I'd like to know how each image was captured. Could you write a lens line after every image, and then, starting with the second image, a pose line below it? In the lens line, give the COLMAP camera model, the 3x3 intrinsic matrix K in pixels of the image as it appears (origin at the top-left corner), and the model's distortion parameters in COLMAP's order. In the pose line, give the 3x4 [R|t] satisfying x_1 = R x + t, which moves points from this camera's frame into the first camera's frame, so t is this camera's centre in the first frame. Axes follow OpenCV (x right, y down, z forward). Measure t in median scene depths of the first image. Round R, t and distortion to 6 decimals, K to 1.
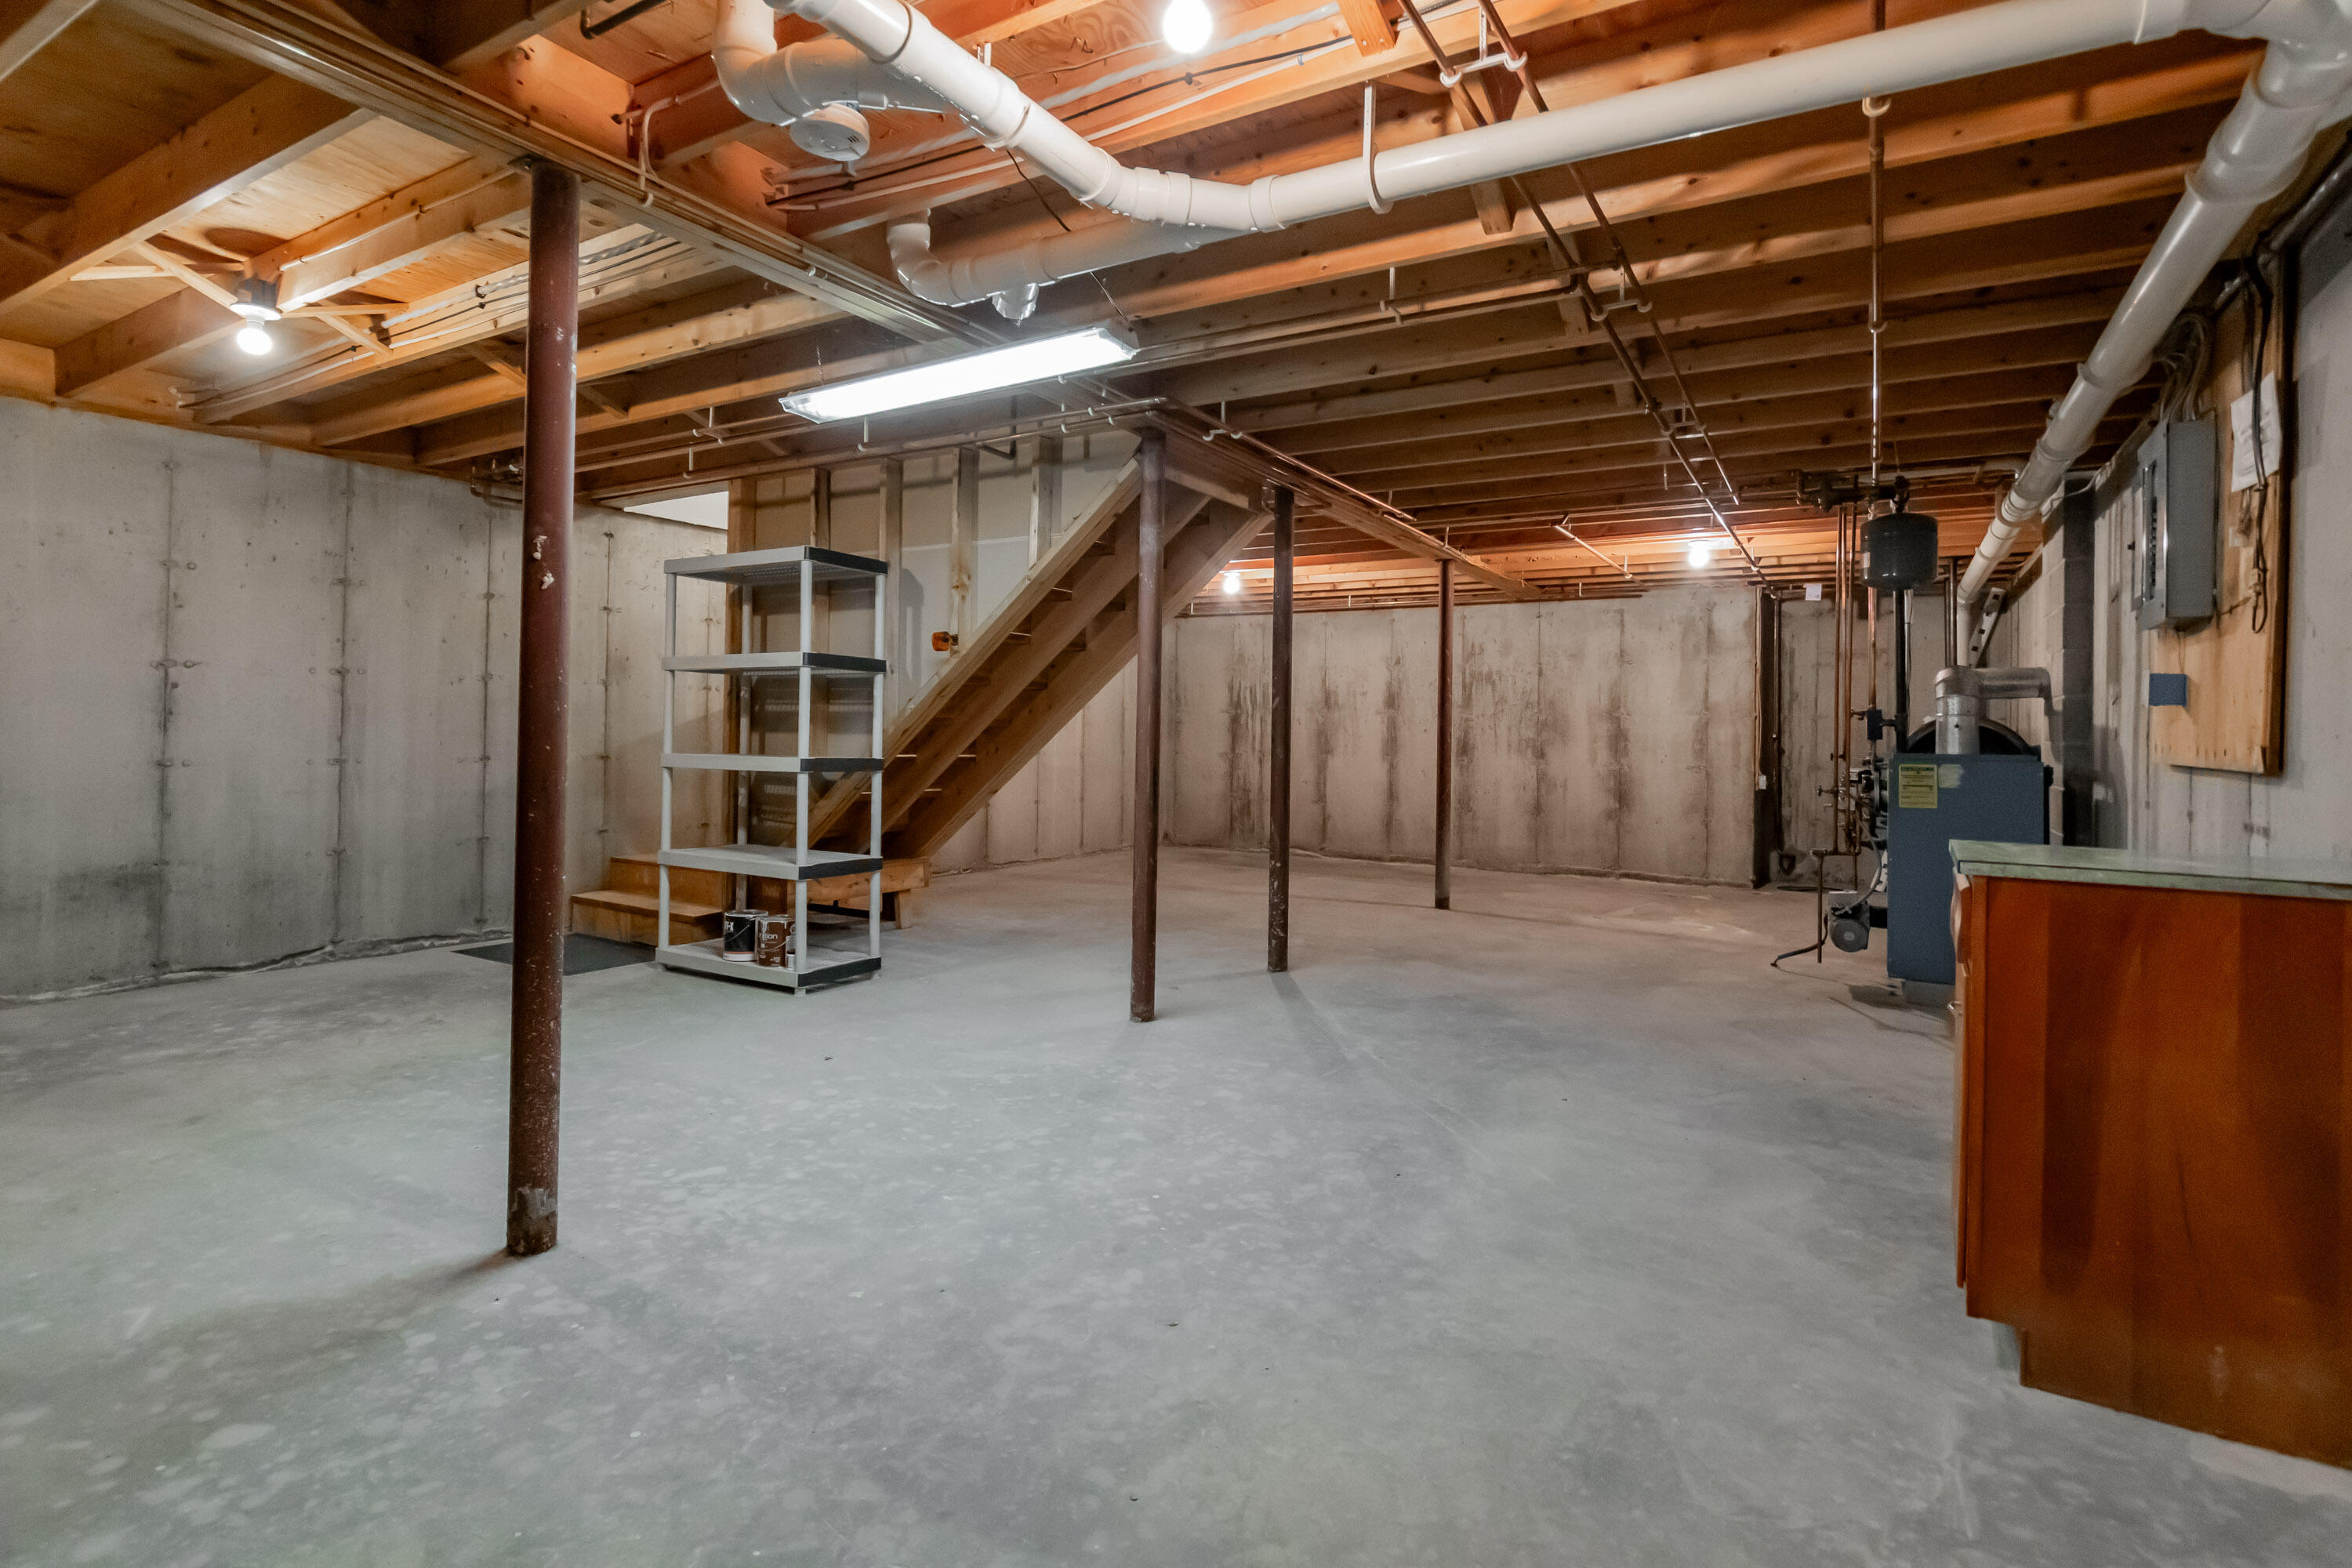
lens RADIAL K [[1073.1, 0, 1180.3], [0, 1073.1, 727.2], [0, 0, 1]] dist [-0.016643, 0.005296]
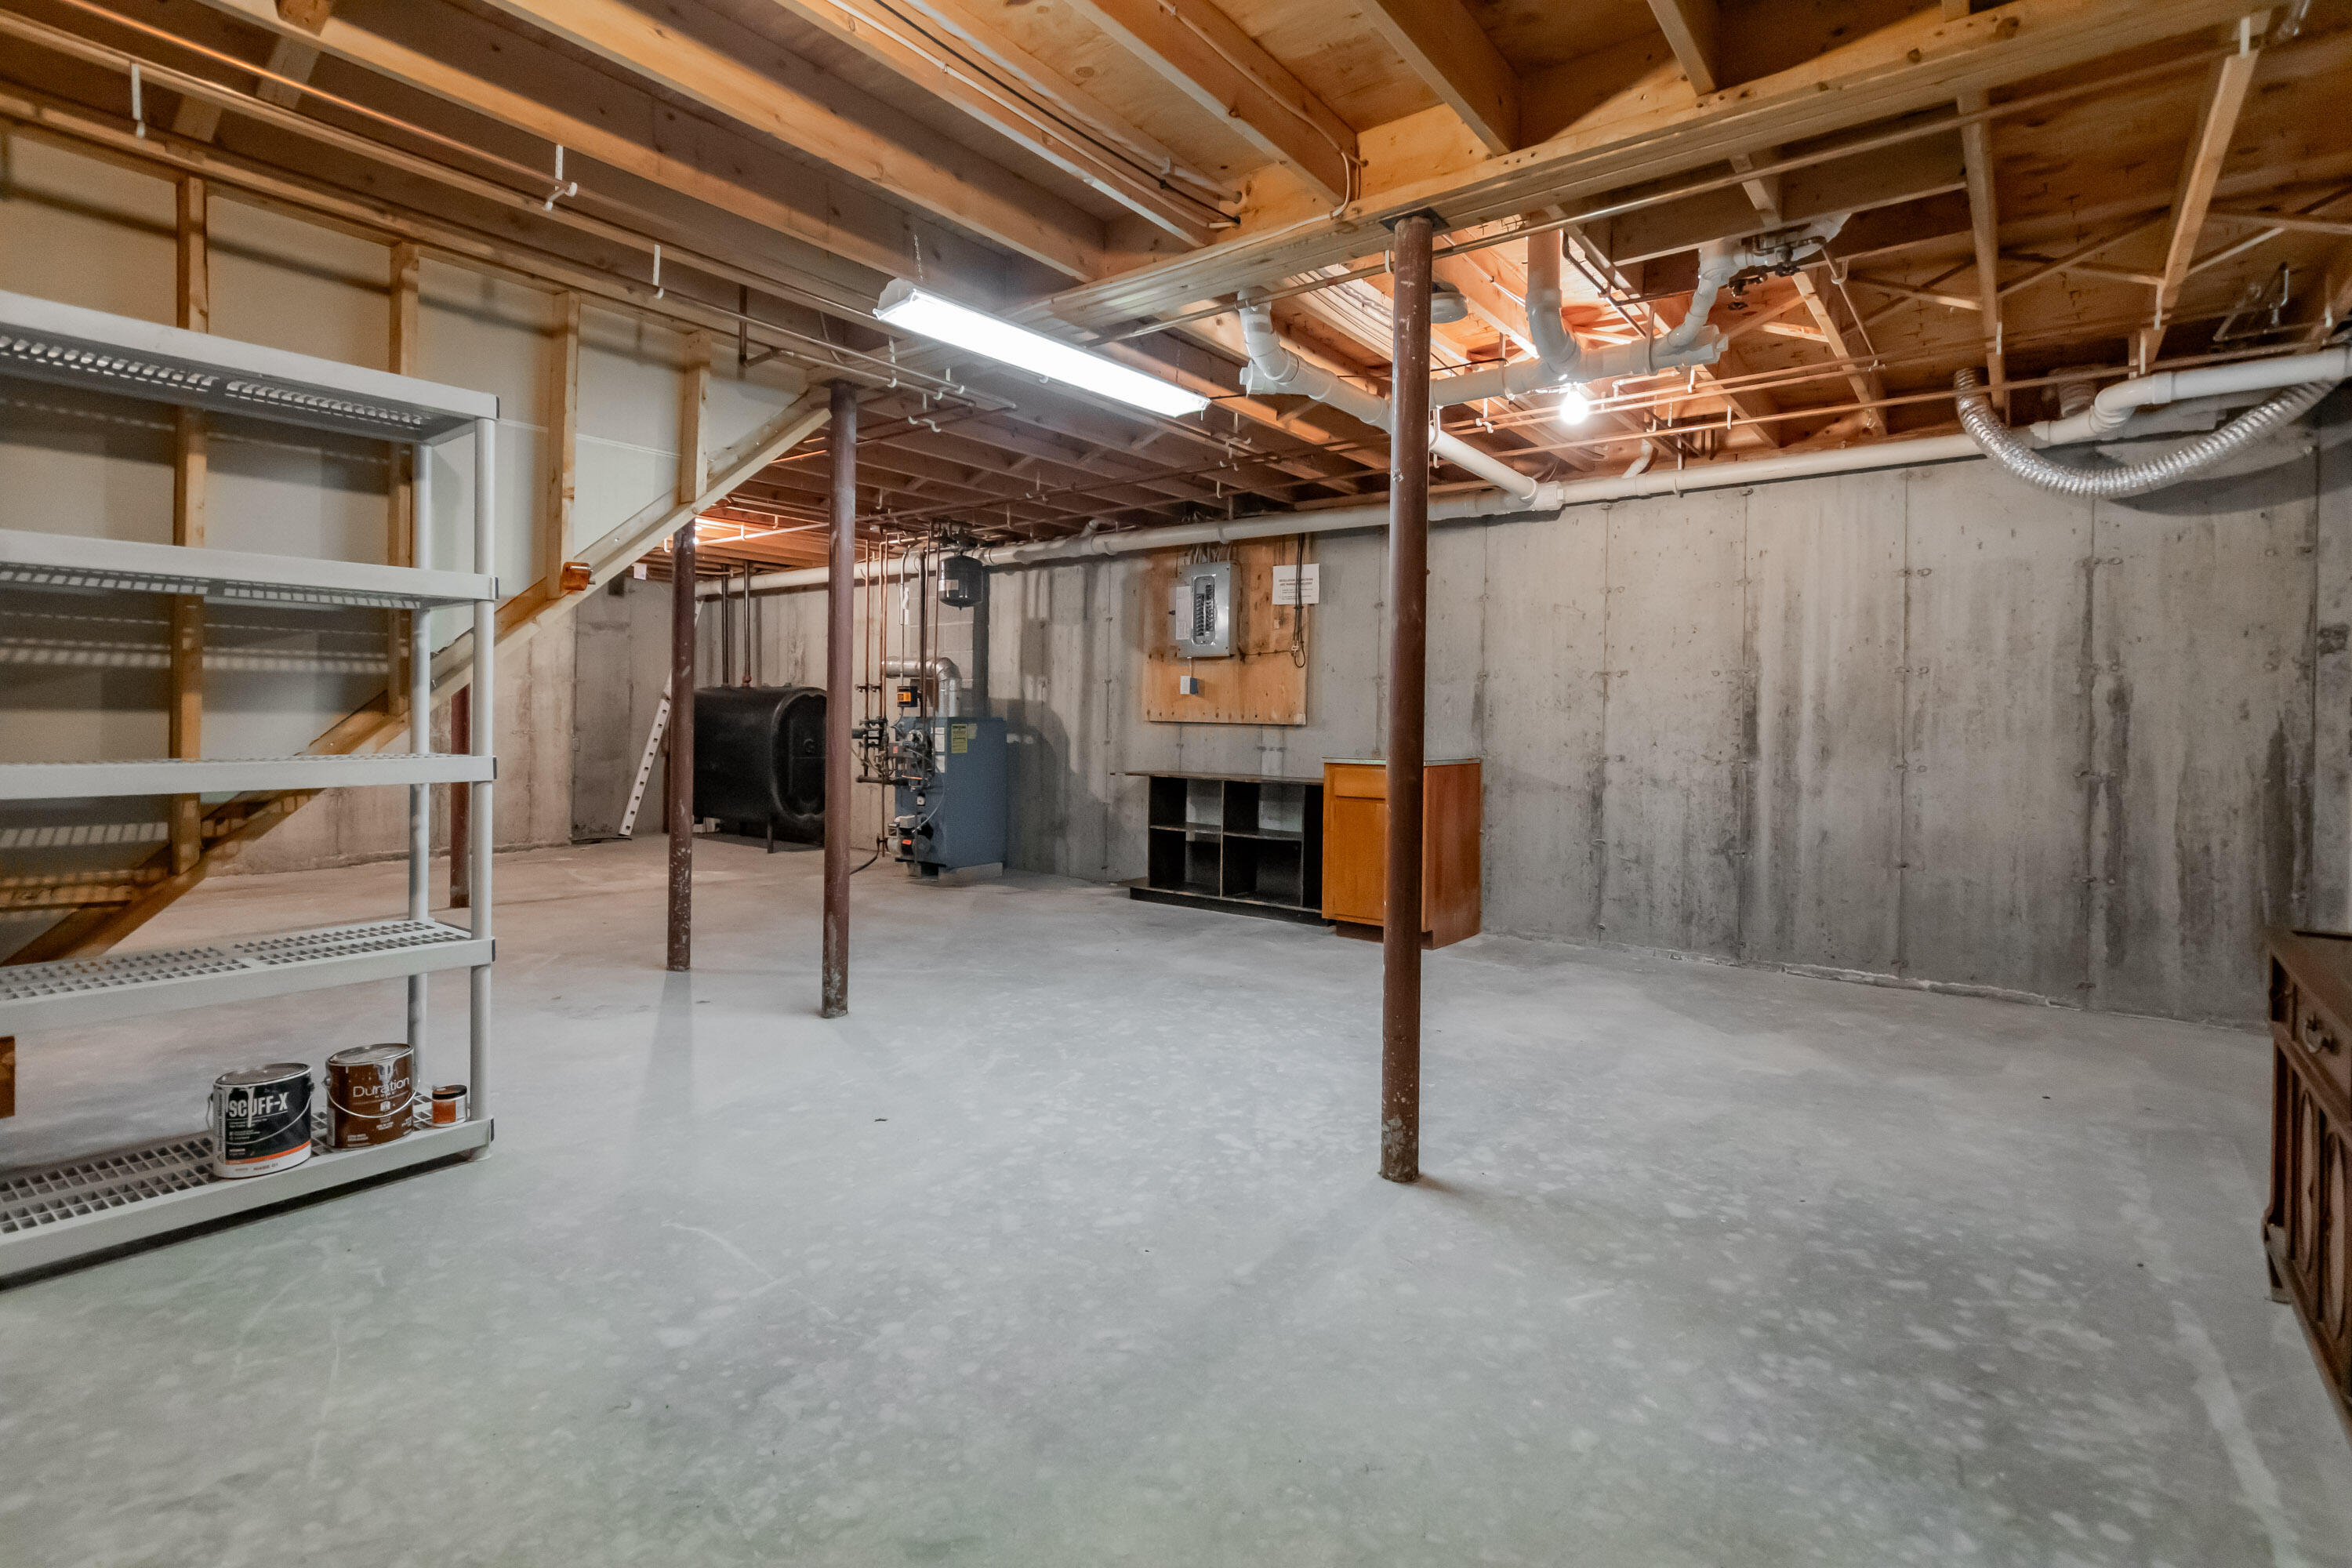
lens RADIAL K [[1092.9, 0, 1174.7], [0, 1092.9, 749.9], [0, 0, 1]] dist [0.003800, 0.000526]
pose [[0.154331, -0.044911, 0.986998, -1.780890], [-0.017572, 0.998684, 0.048191, -0.022890], [-0.987863, -0.024781, 0.153339, 1.063745]]
